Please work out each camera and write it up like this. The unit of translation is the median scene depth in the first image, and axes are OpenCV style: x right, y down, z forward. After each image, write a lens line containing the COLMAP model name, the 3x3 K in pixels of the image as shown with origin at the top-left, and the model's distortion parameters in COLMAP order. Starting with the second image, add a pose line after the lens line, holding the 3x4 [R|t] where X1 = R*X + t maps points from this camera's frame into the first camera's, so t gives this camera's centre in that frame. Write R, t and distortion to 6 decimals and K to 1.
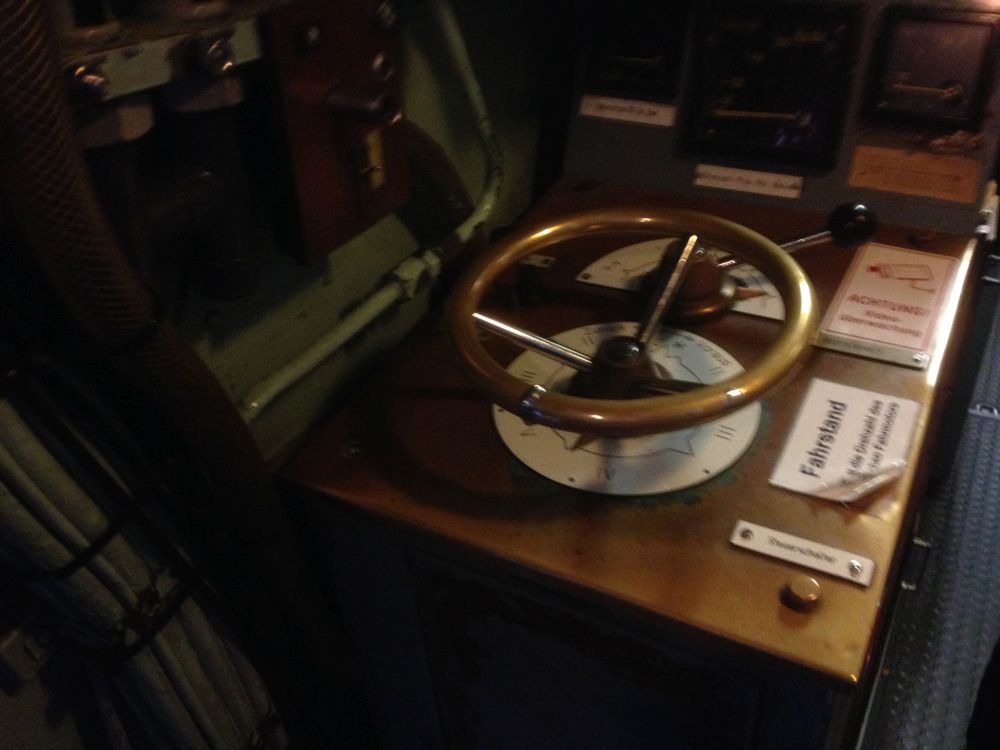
lens RADIAL K [[1016.4, 0, 500.0], [0, 1016.4, 375.0], [0, 0, 1]] dist [-0.056477, -0.003564]
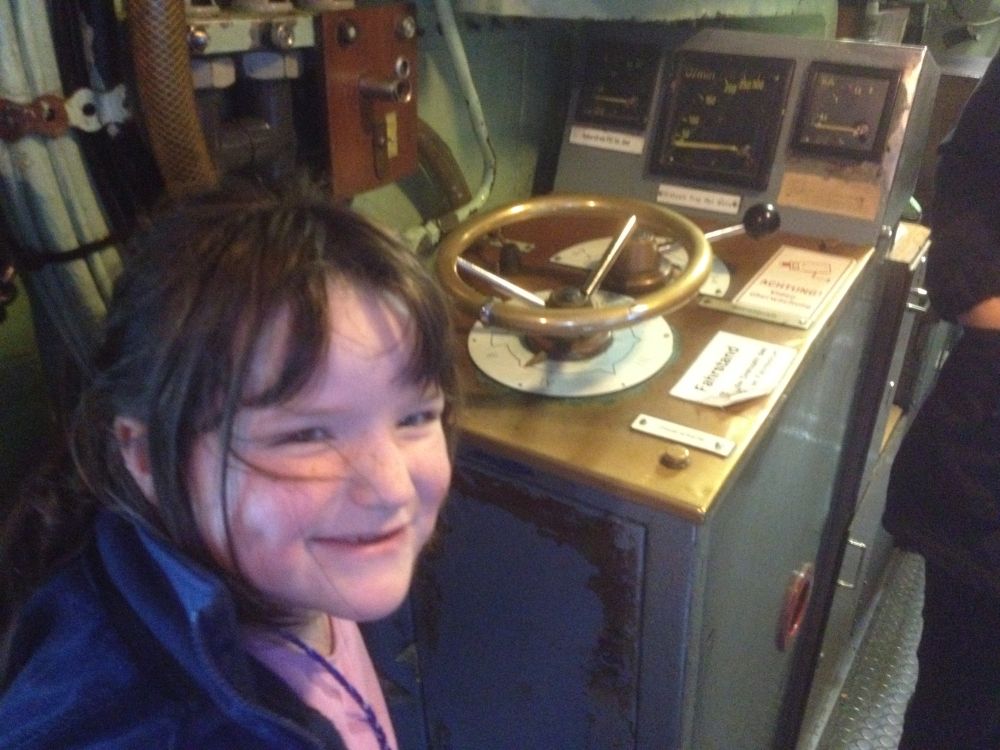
lens RADIAL K [[1014.8, 0, 500.0], [0, 1014.8, 375.0], [0, 0, 1]] dist [0.002942, 0.007843]
pose [[0.996498, 0.073543, -0.039784, 0.091391], [-0.076877, 0.992968, -0.090031, 0.201958], [0.032884, 0.092774, 0.995144, -0.296394]]
